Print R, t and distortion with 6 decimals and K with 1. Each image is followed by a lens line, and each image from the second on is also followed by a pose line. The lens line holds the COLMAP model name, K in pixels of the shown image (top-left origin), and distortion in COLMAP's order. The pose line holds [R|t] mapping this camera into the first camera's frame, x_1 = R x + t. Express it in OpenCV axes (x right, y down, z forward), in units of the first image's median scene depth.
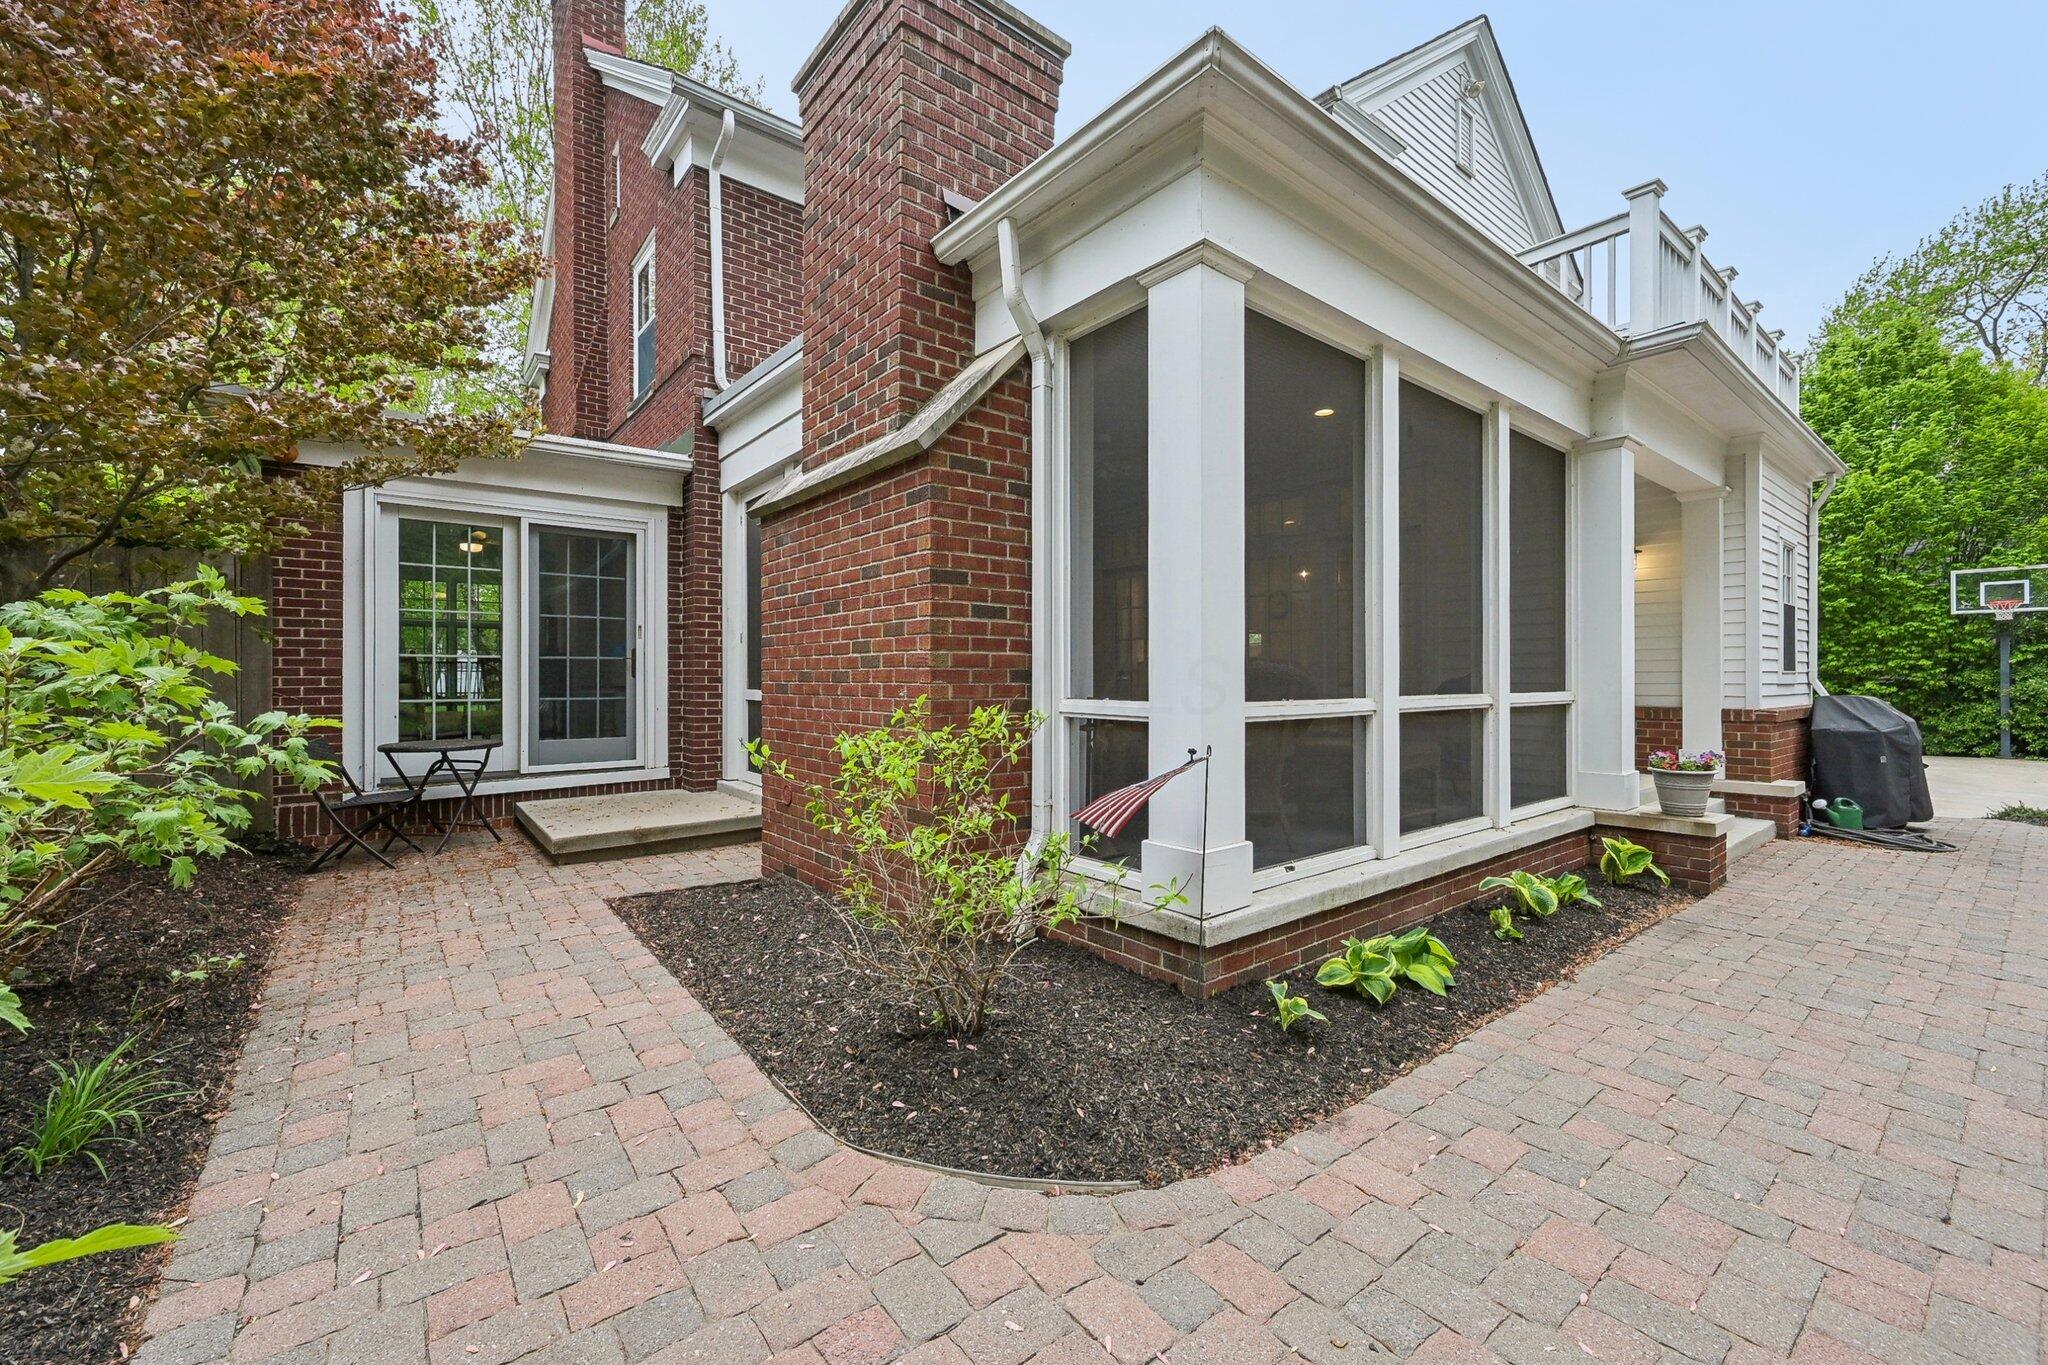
lens RADIAL K [[825.0, 0, 1024.0], [0, 825.0, 682.5], [0, 0, 1]] dist [0.000648, 0.000302]
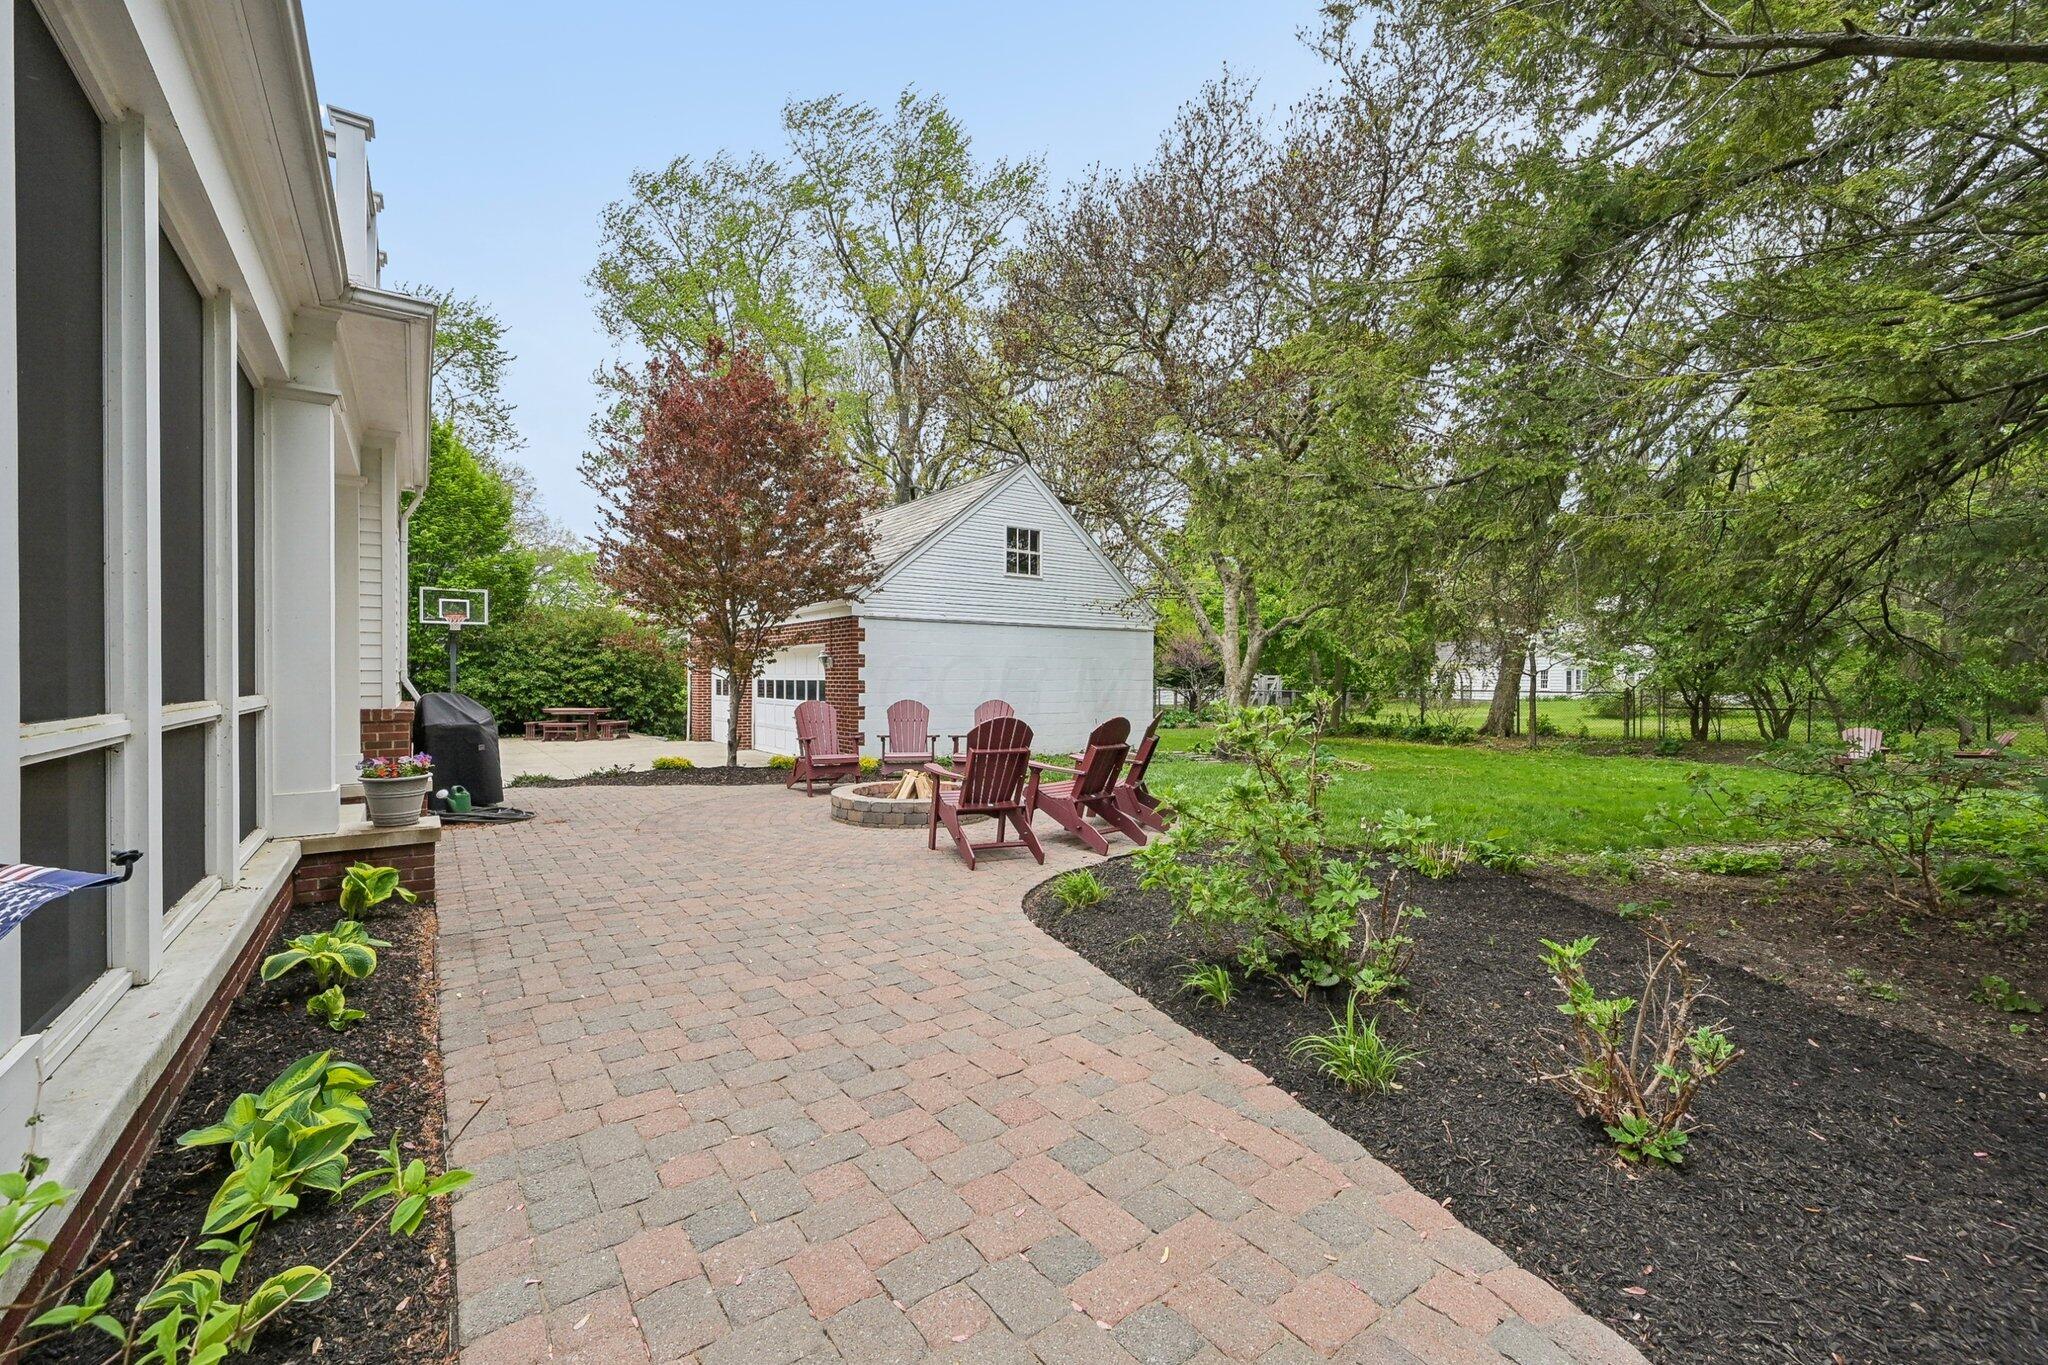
lens RADIAL K [[825.0, 0, 1024.0], [0, 825.0, 682.5], [0, 0, 1]] dist [0.000648, 0.000302]
pose [[0.047924, -0.006046, 0.998833, -0.130687], [0.003294, 0.999977, 0.005895, -0.003922], [-0.998846, 0.003007, 0.047943, 0.344698]]
